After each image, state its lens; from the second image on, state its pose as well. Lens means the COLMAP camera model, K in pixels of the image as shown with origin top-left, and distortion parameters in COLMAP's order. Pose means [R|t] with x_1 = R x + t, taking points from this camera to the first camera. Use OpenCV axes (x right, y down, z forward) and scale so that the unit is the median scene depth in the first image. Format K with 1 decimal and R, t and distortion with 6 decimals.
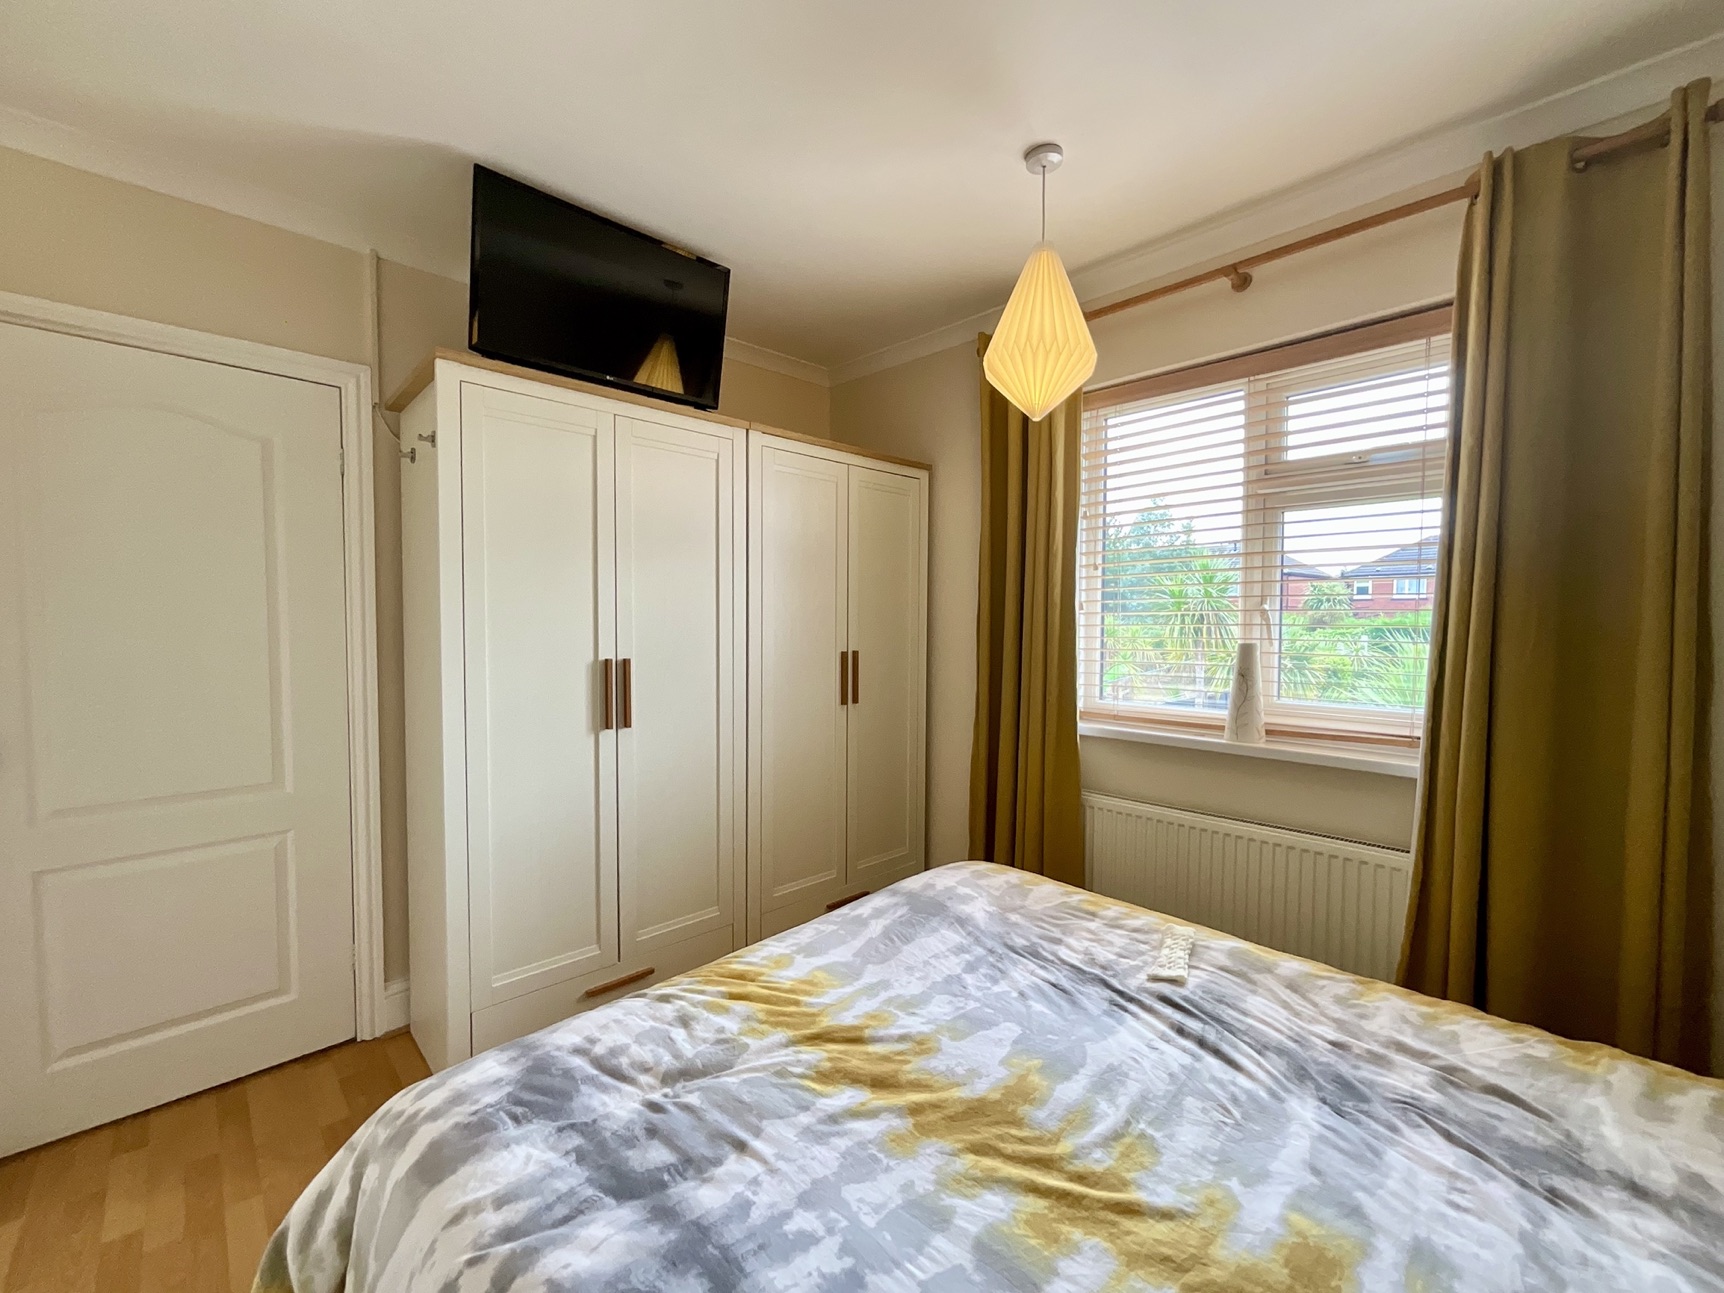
lens RADIAL K [[704.8, 0, 855.7], [0, 704.8, 641.0], [0, 0, 1]] dist [-0.007210, 0.002493]
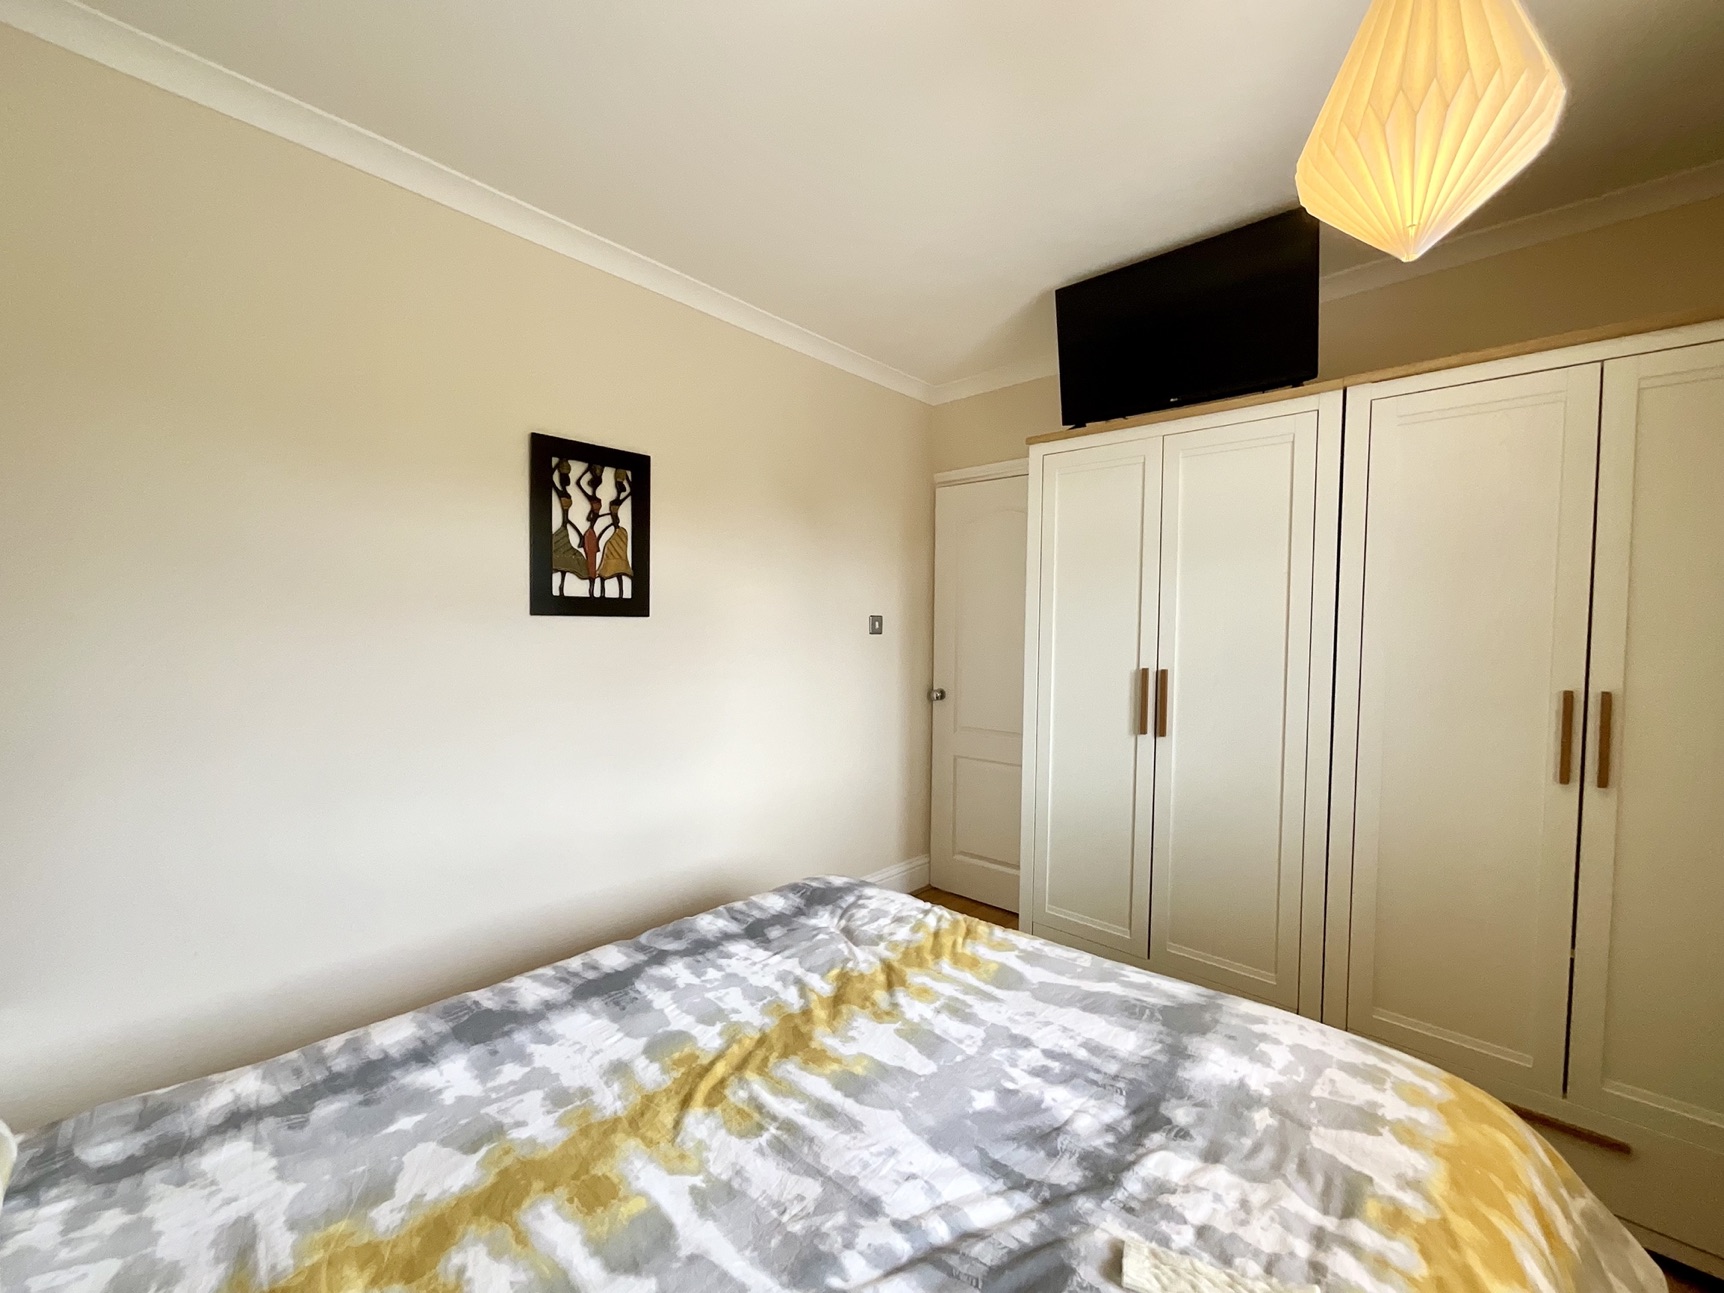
lens RADIAL K [[704.8, 0, 863.3], [0, 704.8, 642.6], [0, 0, 1]] dist [-0.007210, 0.002493]
pose [[0.054551, 0.019106, -0.998328, 1.177387], [-0.038771, 0.999103, 0.017002, -0.026721], [0.997758, 0.037779, 0.055242, 0.874510]]
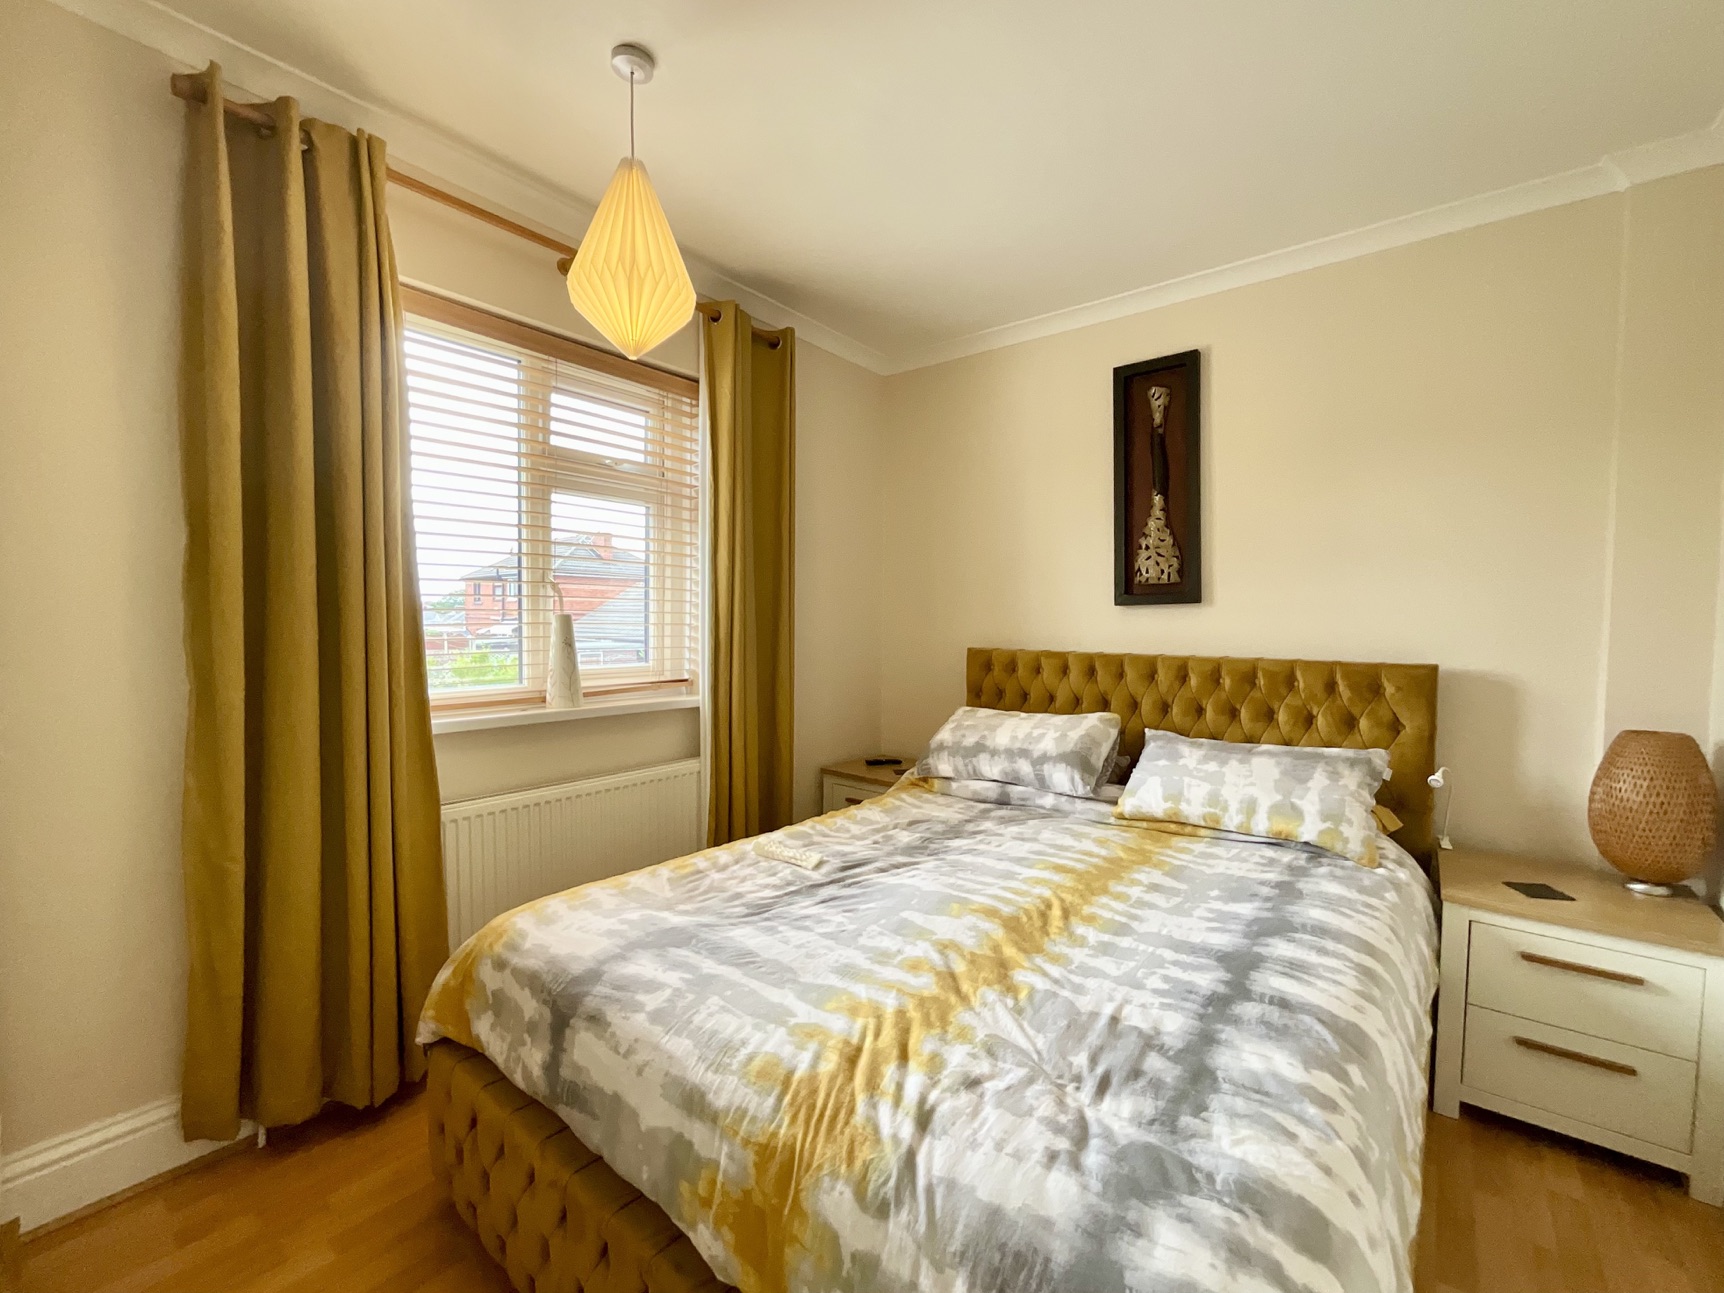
lens RADIAL K [[704.8, 0, 879.4], [0, 704.8, 651.8], [0, 0, 1]] dist [-0.007210, 0.002493]
pose [[-0.136493, -0.052975, 0.989224, -1.026742], [0.012994, 0.998388, 0.055258, 0.013632], [-0.990556, 0.020397, -0.135585, 1.254920]]
